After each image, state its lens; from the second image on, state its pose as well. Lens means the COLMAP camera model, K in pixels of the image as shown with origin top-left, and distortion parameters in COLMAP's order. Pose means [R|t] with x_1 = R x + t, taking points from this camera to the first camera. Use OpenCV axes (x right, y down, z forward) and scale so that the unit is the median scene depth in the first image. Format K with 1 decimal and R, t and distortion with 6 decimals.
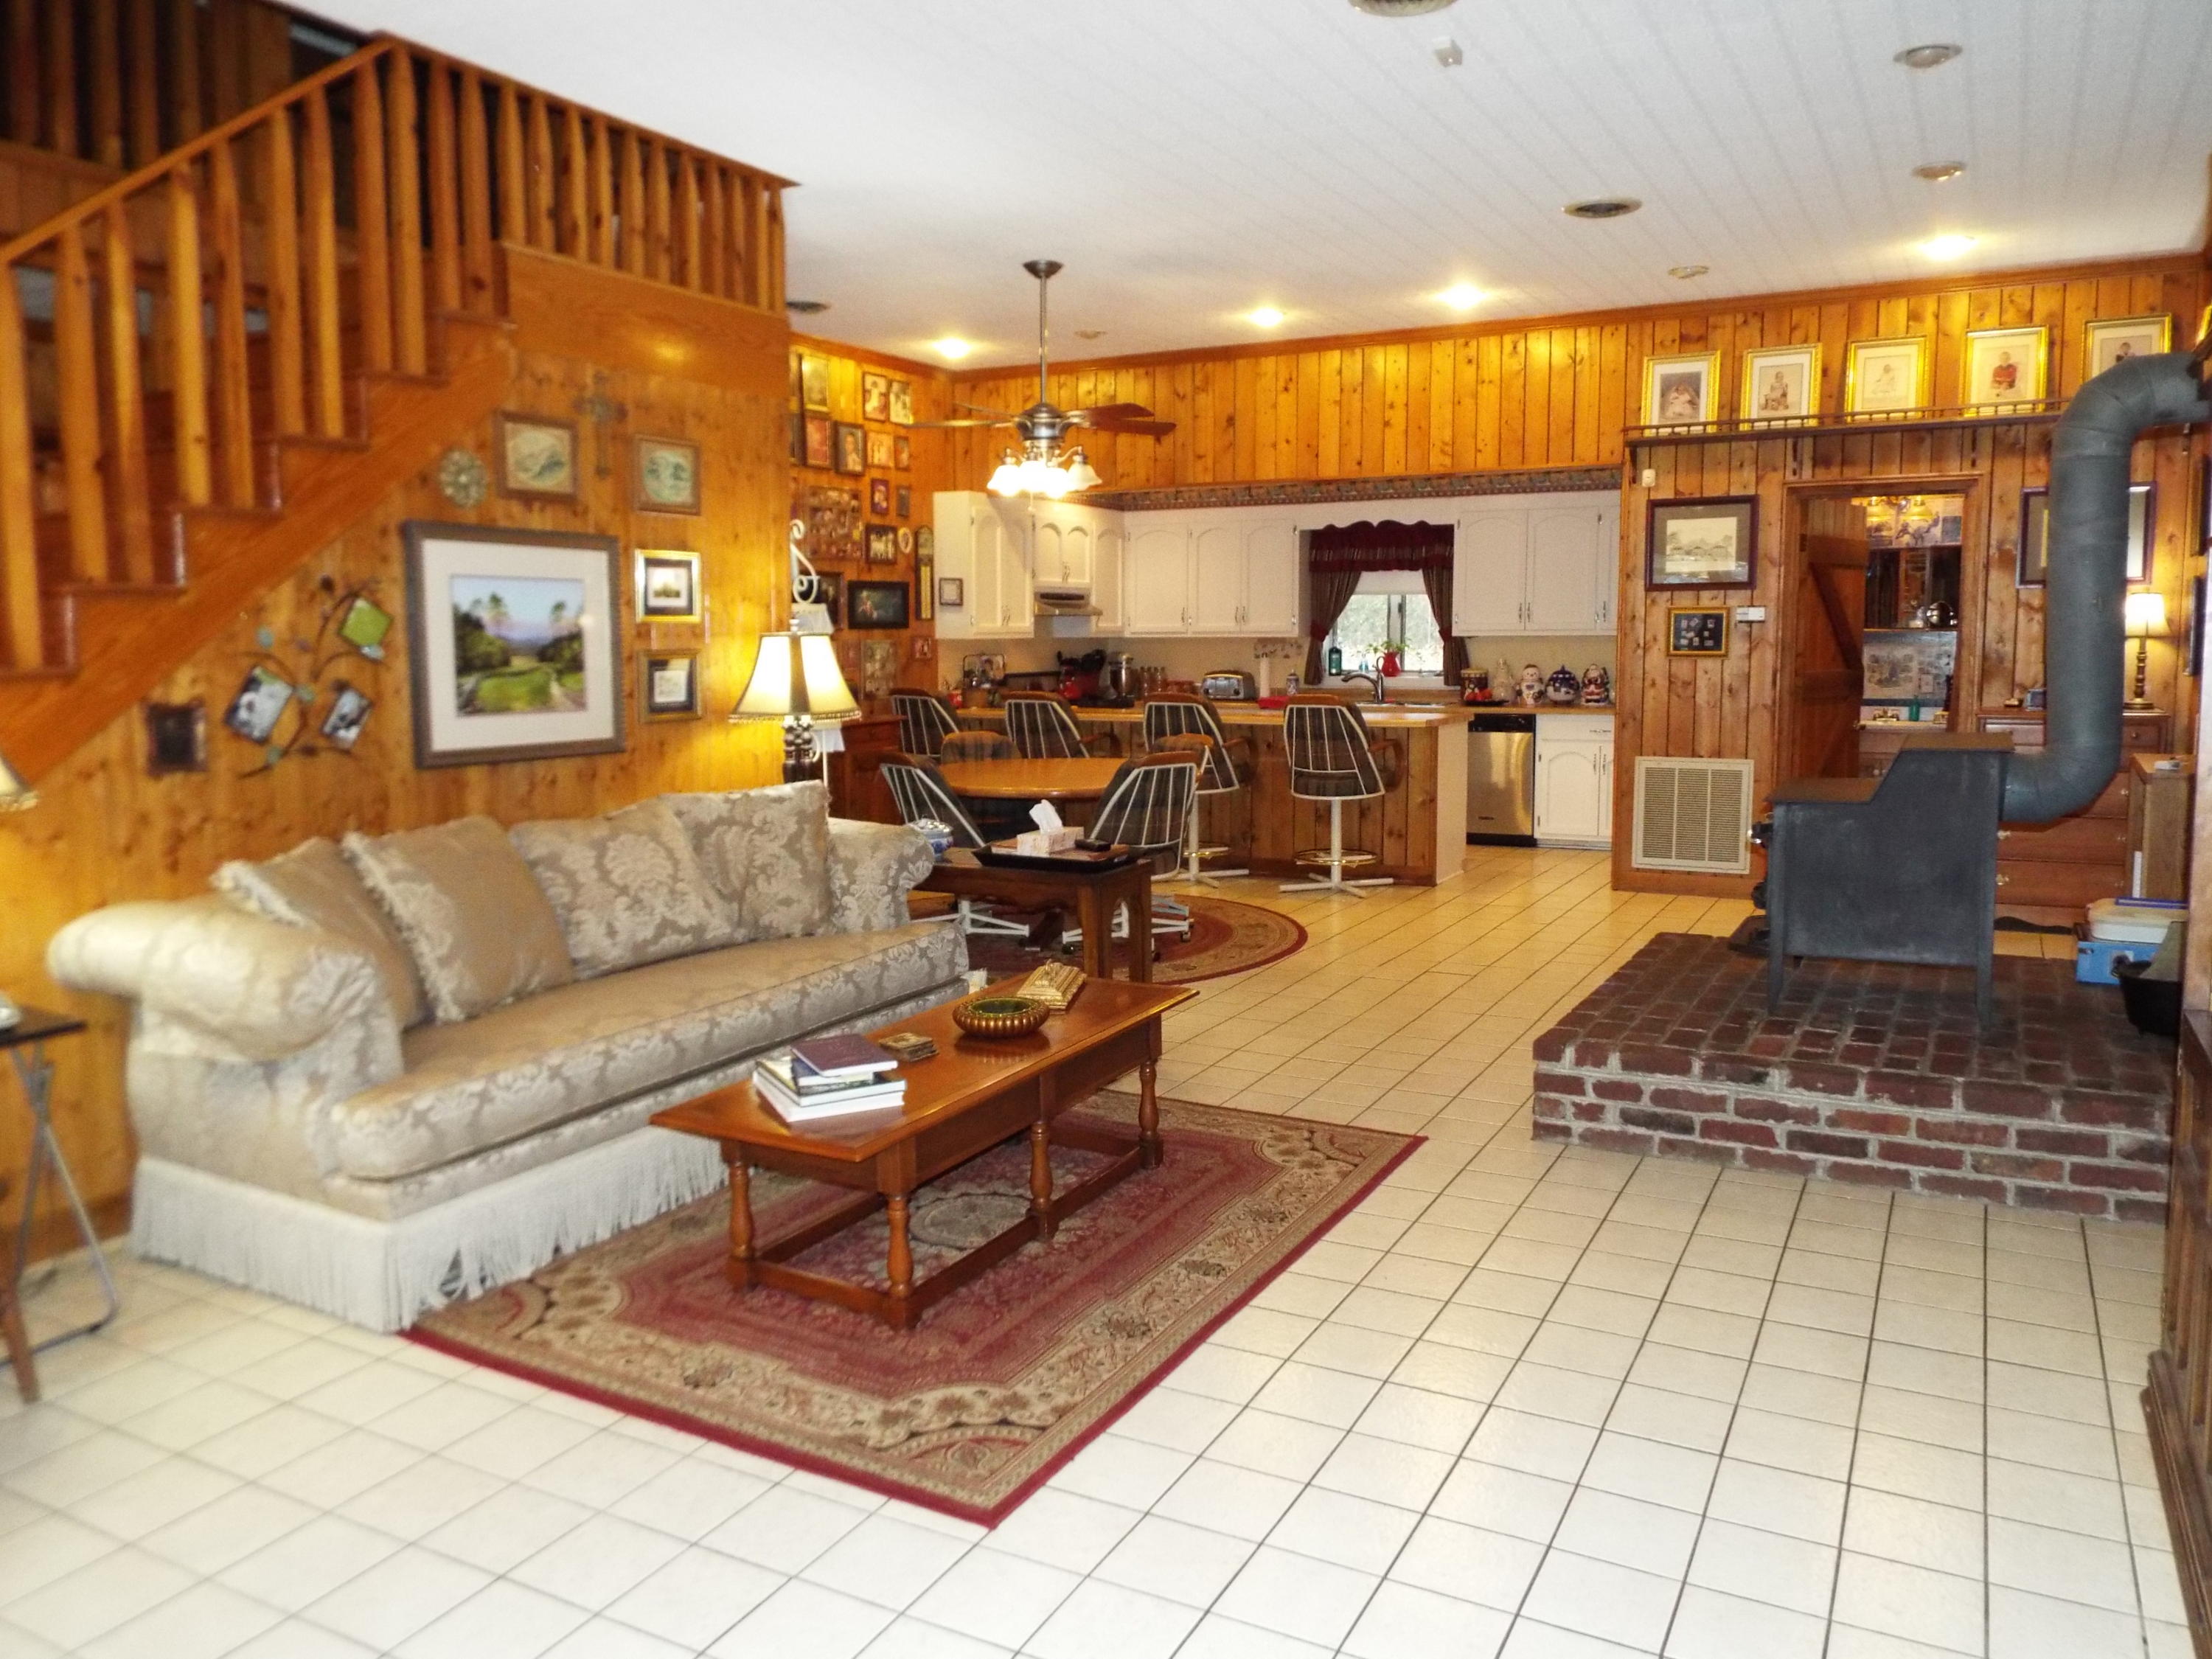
lens RADIAL K [[1567.4, 0, 1106.0], [0, 1567.4, 829.5], [0, 0, 1]] dist [-0.052979, 0.001043]
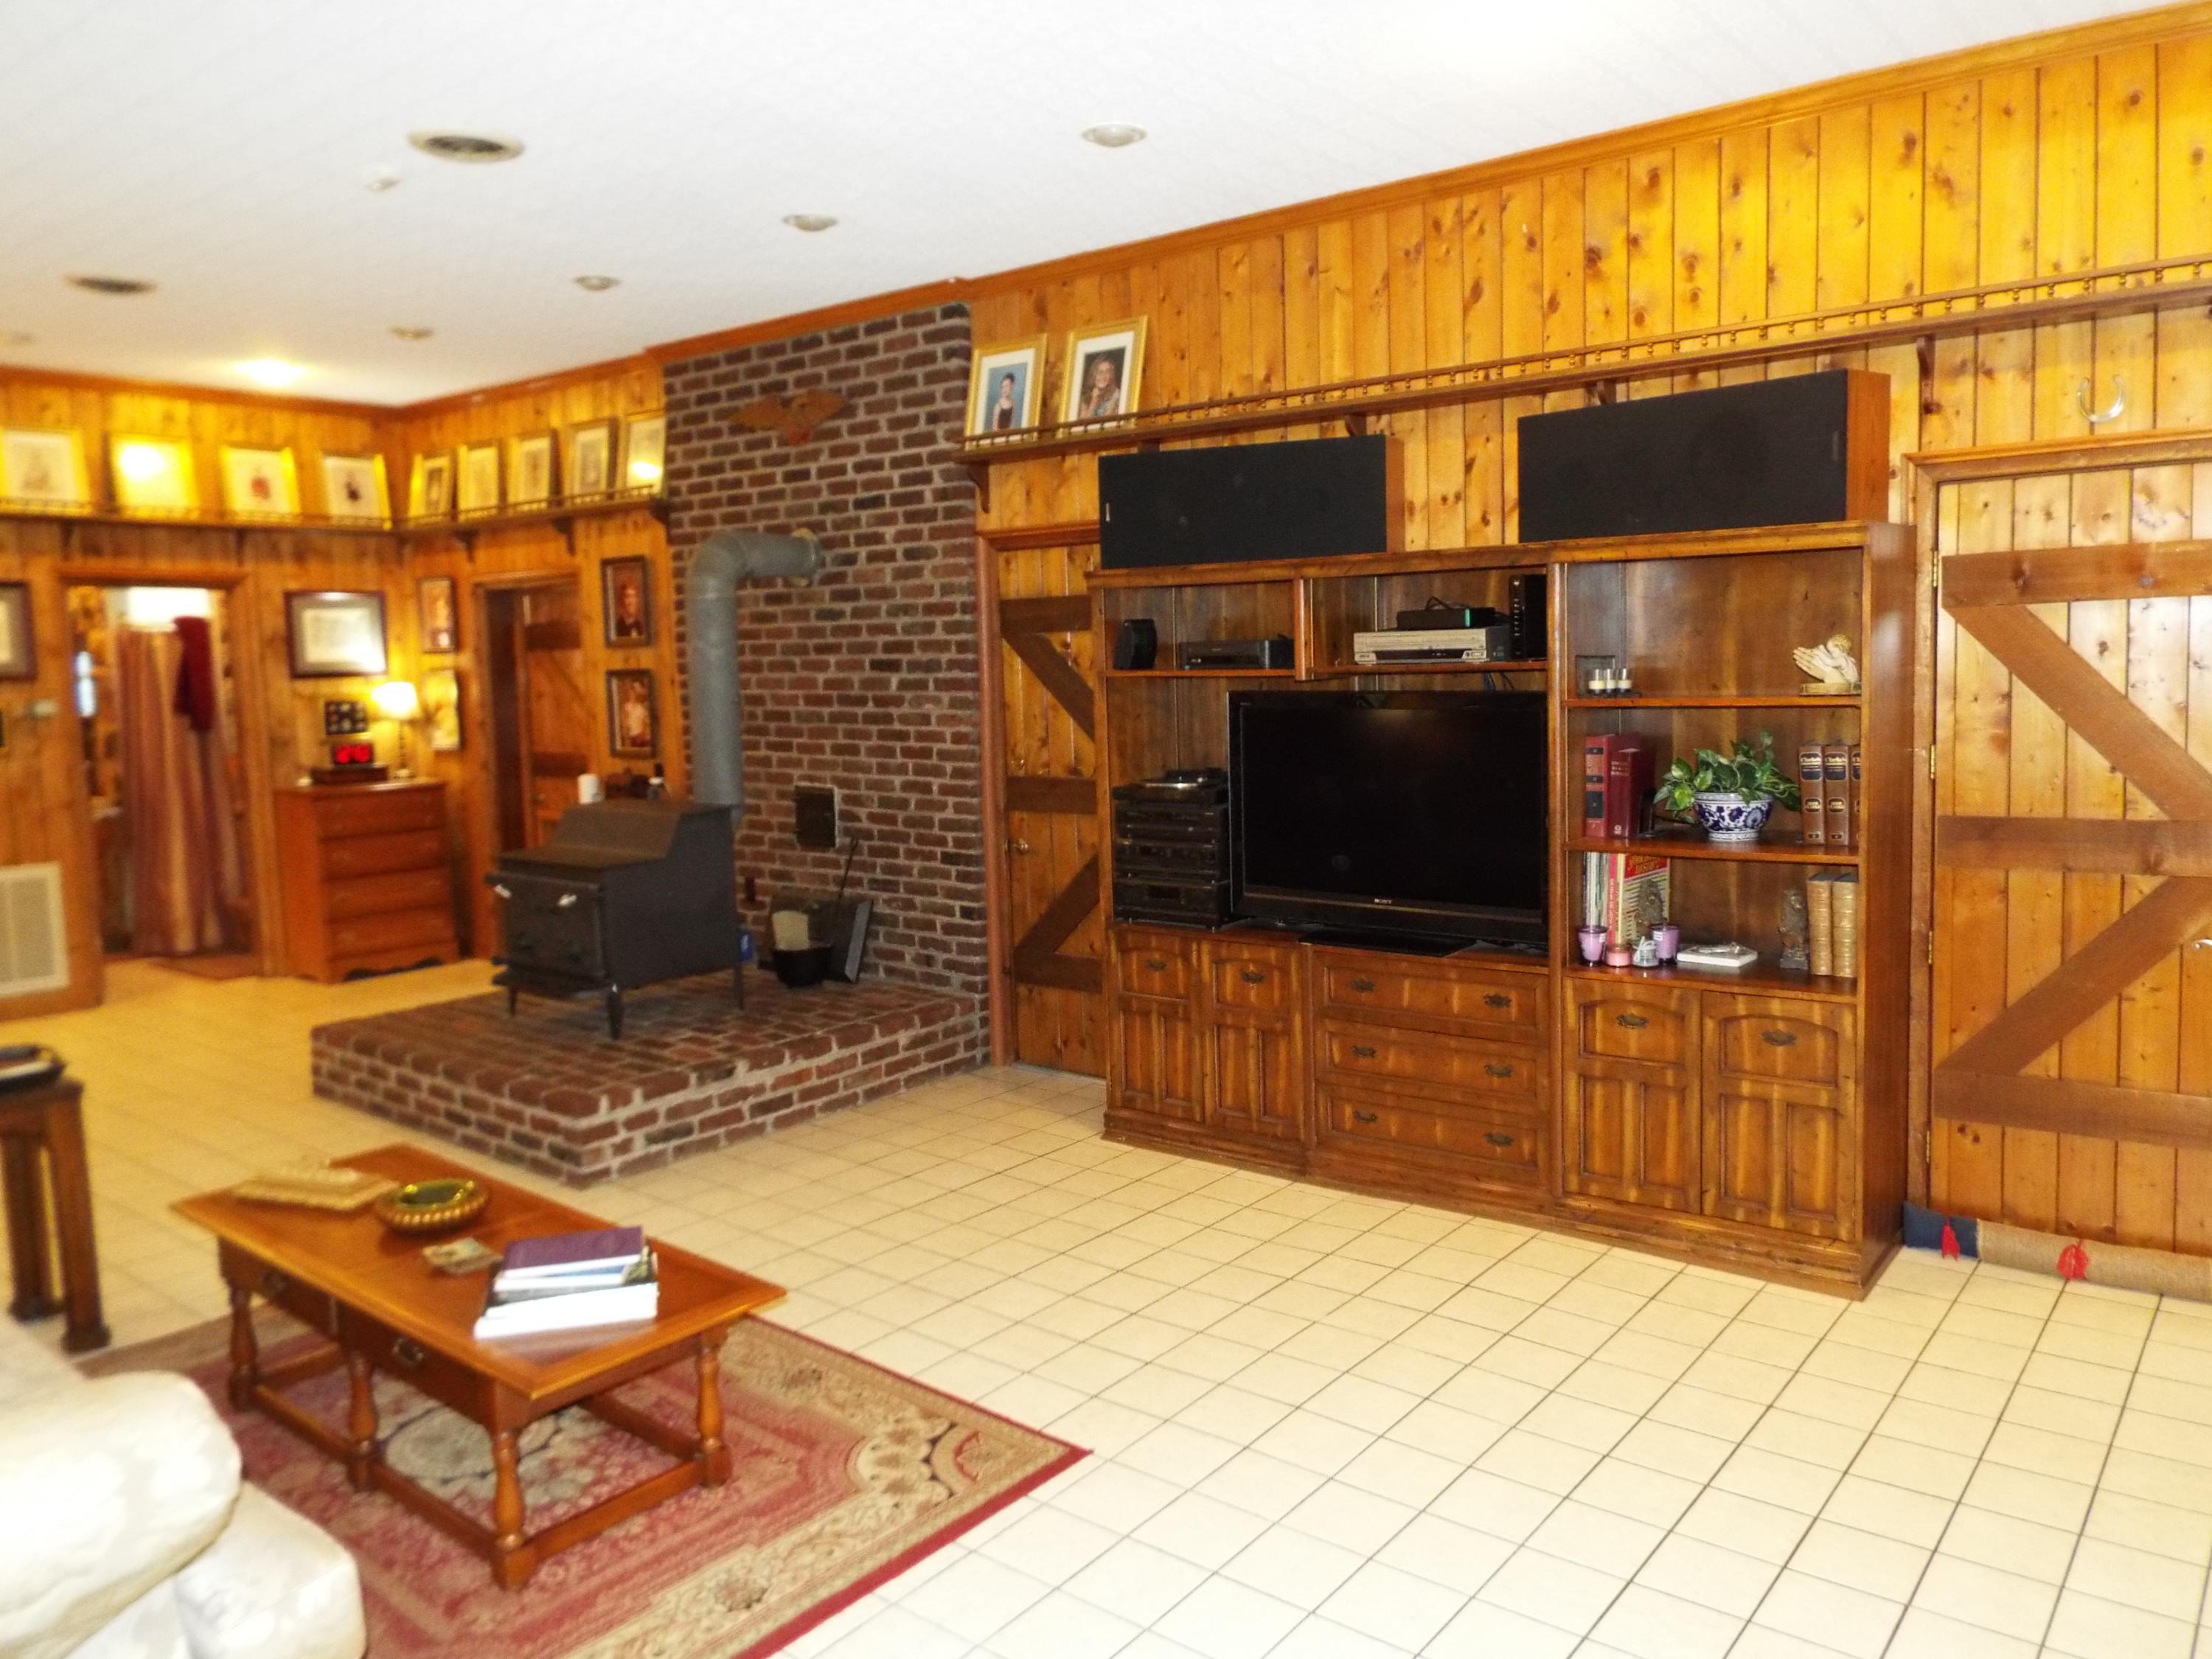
lens RADIAL K [[1604.5, 0, 1083.8], [0, 1604.5, 797.4], [0, 0, 1]] dist [-0.006936, -0.001238]
pose [[0.183601, -0.082251, 0.979554, -0.872250], [0.139830, 0.988545, 0.056797, -0.109830], [-0.973005, 0.126543, 0.192999, 0.438811]]
